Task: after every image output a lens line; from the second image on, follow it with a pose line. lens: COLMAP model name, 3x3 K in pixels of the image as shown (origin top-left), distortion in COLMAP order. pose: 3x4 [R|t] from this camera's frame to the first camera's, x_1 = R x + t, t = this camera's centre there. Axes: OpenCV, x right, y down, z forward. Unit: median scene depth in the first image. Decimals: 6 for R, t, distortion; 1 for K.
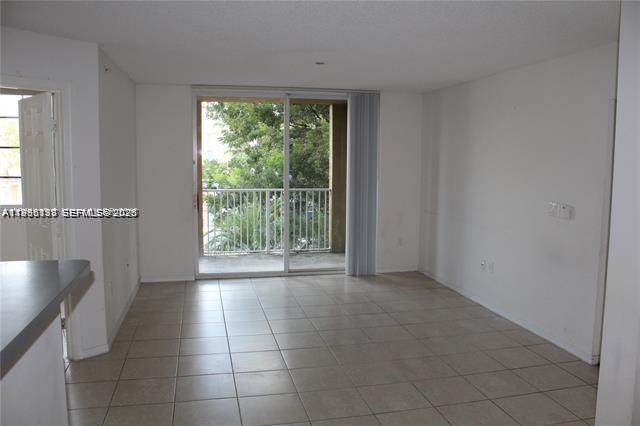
lens RADIAL K [[522.6, 0, 326.6], [0, 522.6, 214.5], [0, 0, 1]] dist [-0.161958, 0.142605]
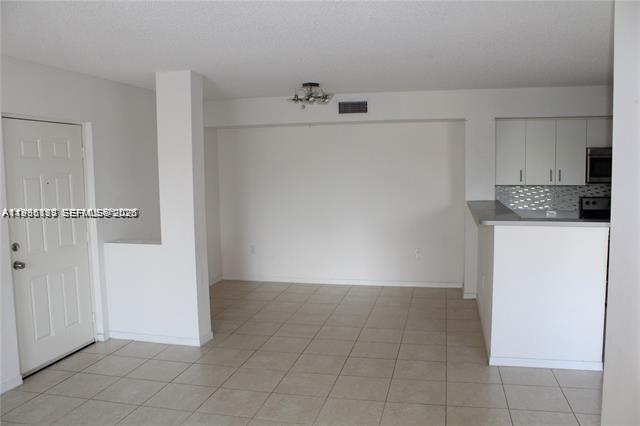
lens RADIAL K [[522.6, 0, 326.6], [0, 522.6, 214.5], [0, 0, 1]] dist [-0.161958, 0.142605]
pose [[-0.898175, -0.030617, 0.438570, -0.227270], [0.055592, 0.981655, 0.182380, -0.090859], [-0.436109, 0.188191, -0.879996, 0.838262]]
